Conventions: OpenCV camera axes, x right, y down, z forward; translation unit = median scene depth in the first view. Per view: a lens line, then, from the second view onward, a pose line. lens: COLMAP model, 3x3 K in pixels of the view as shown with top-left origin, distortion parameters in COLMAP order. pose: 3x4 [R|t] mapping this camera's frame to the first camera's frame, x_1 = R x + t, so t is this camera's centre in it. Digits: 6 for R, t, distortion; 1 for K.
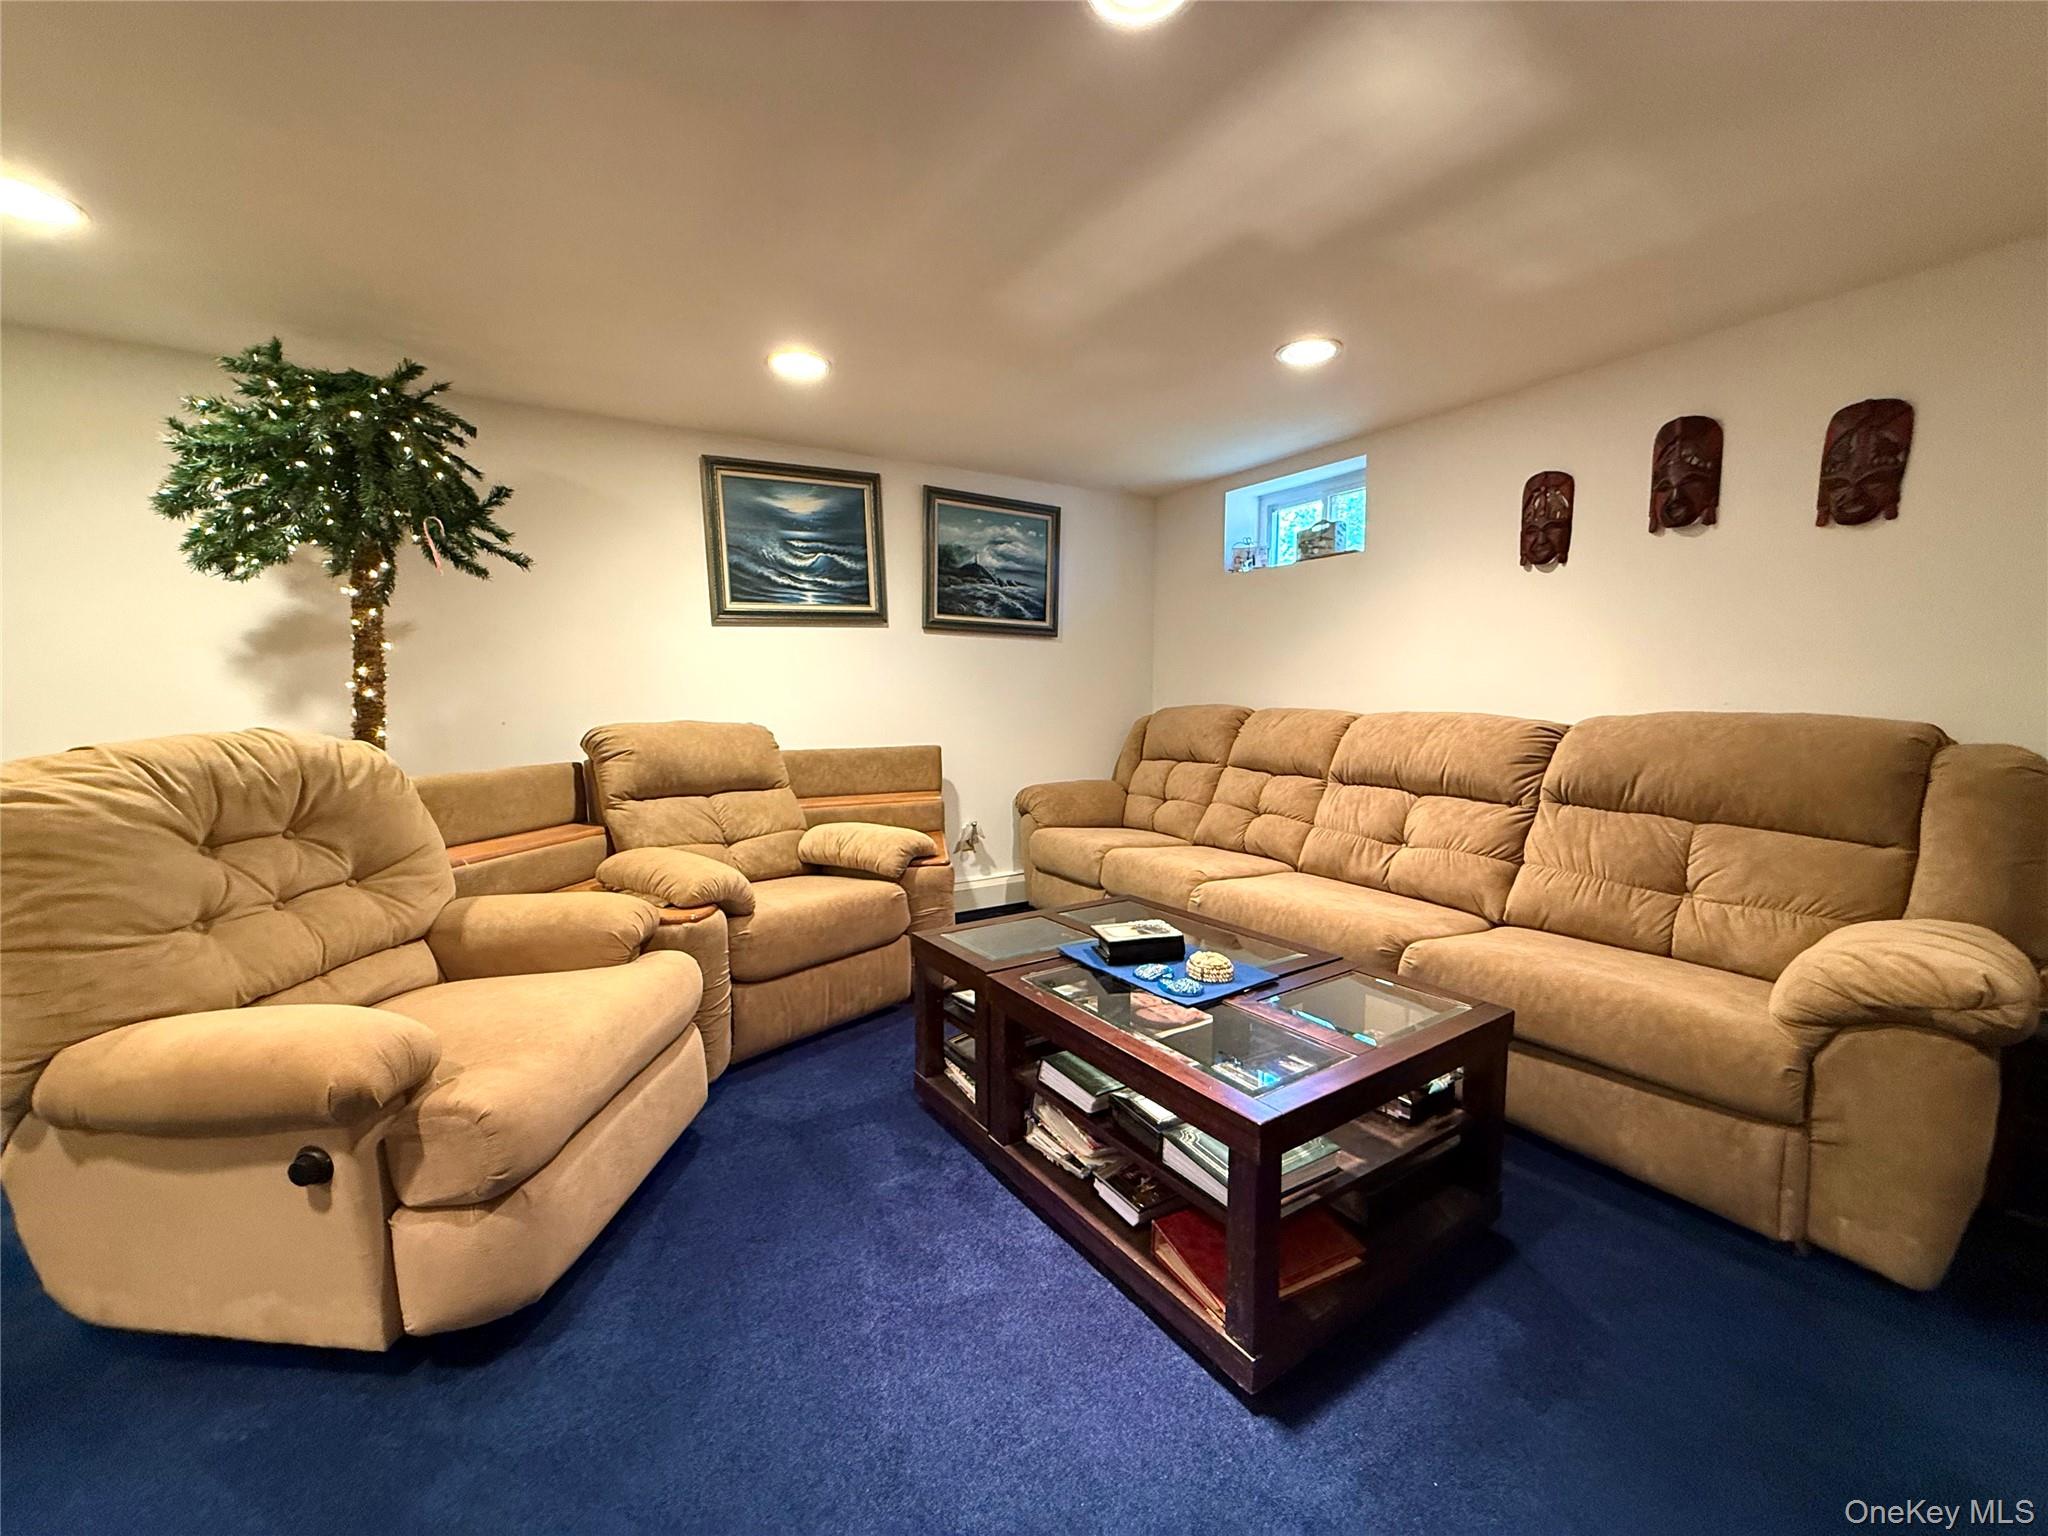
lens RADIAL K [[815.3, 0, 1018.3], [0, 815.3, 766.9], [0, 0, 1]] dist [0.001022, 0.000033]
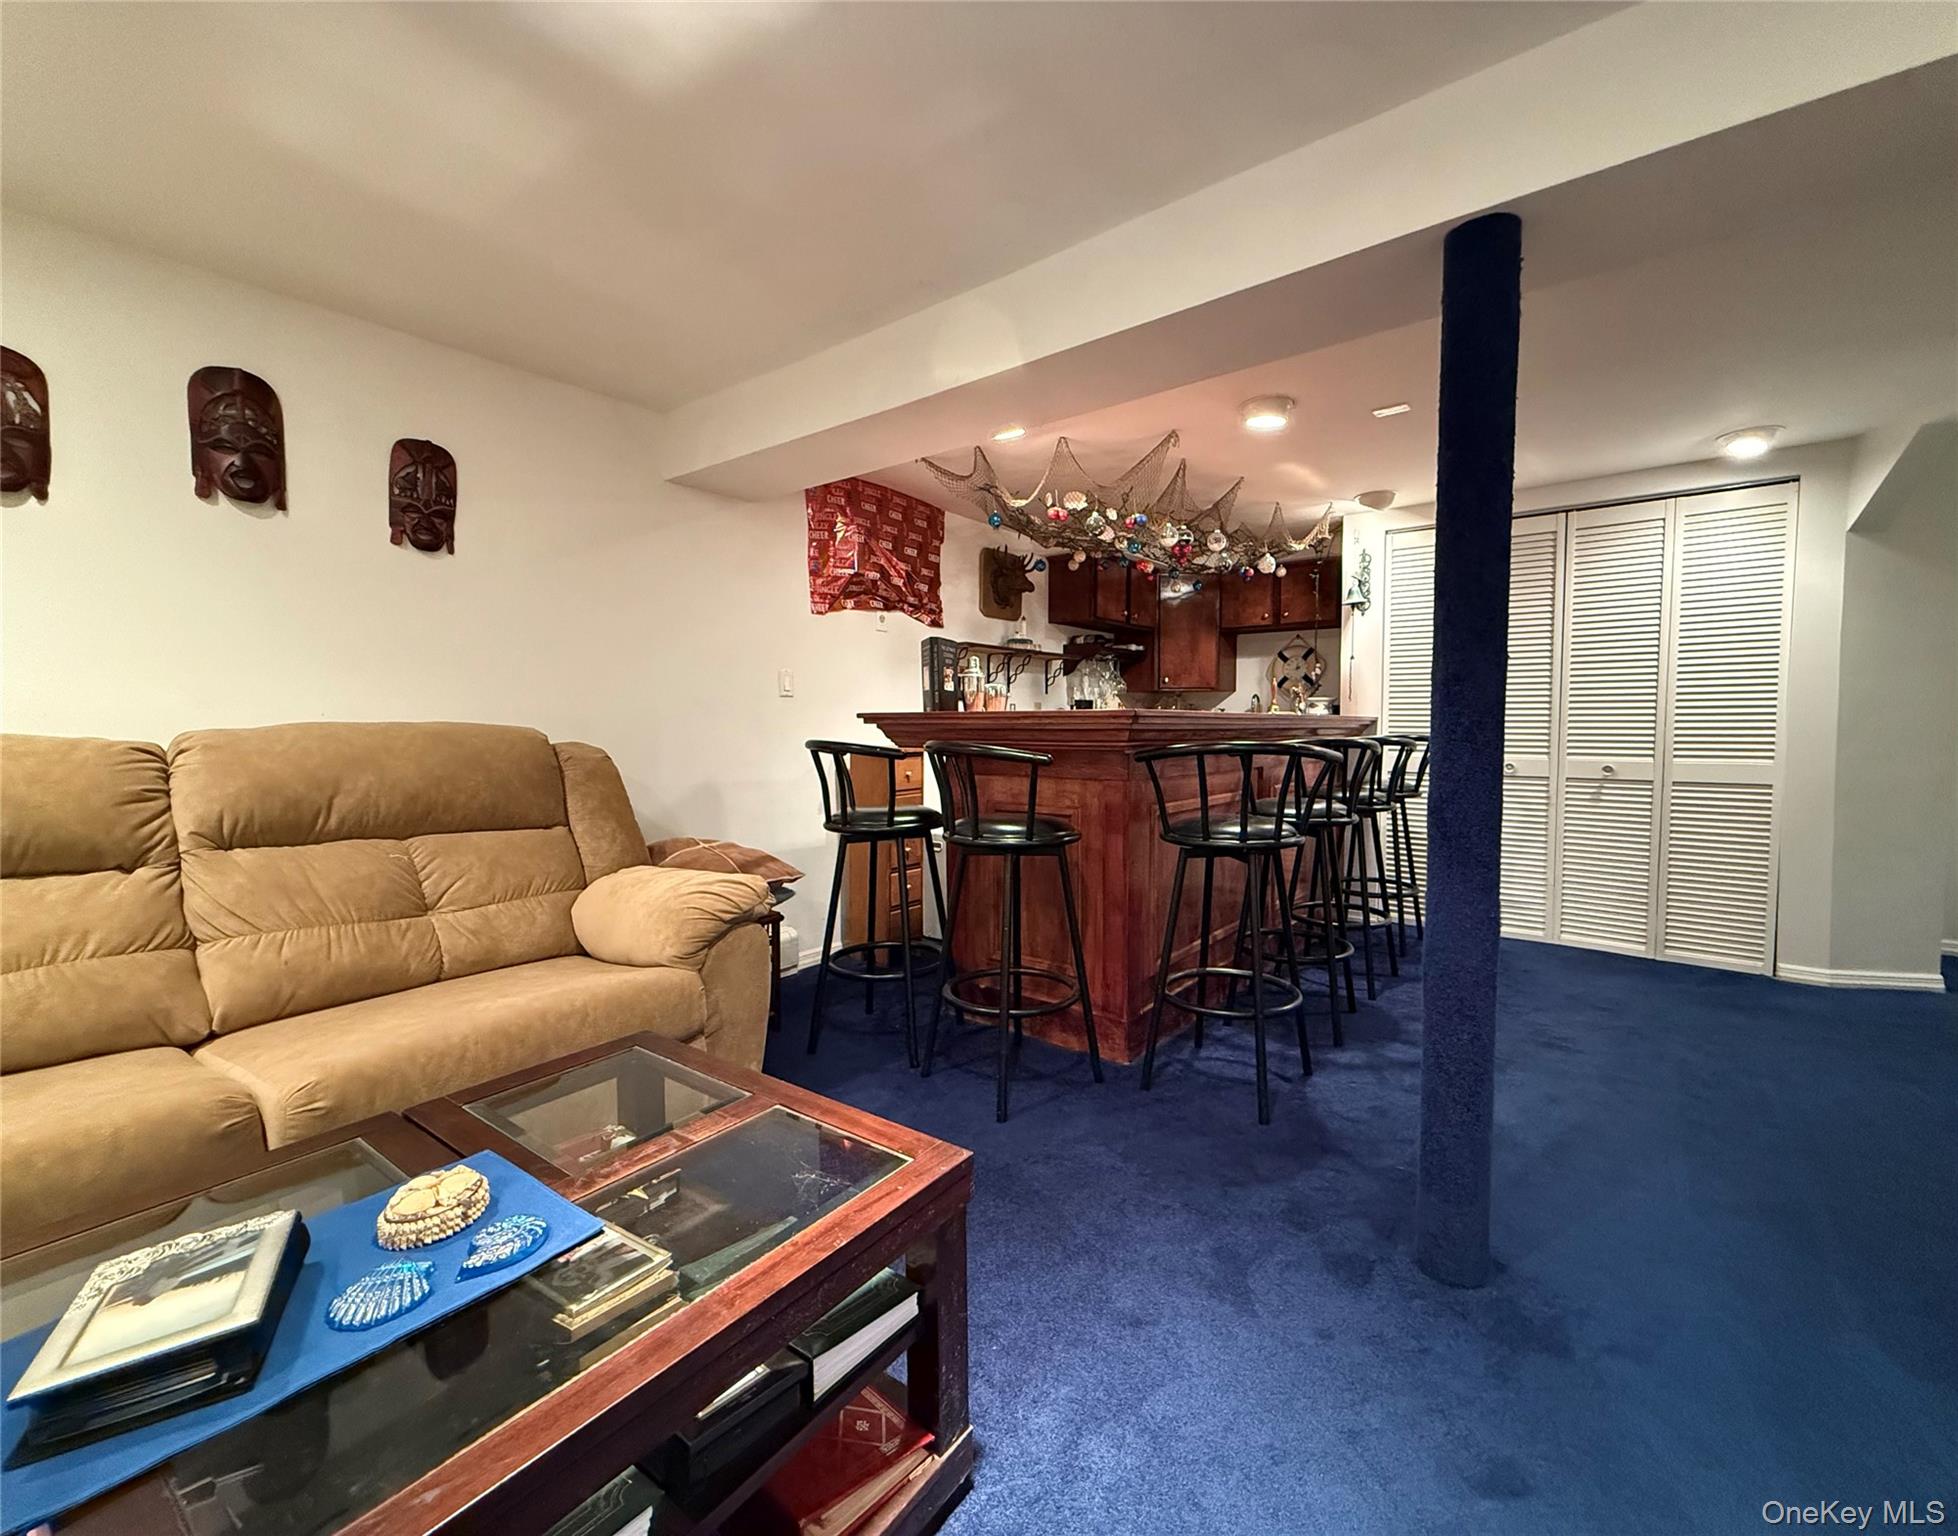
lens RADIAL K [[861.4, 0, 979.0], [0, 861.4, 768.0], [0, 0, 1]] dist [-0.000802, -0.000028]
pose [[-0.363038, -0.042362, 0.930811, -0.325853], [0.086115, 0.993165, 0.078786, -0.033115], [-0.927787, 0.108759, -0.356908, 0.733664]]
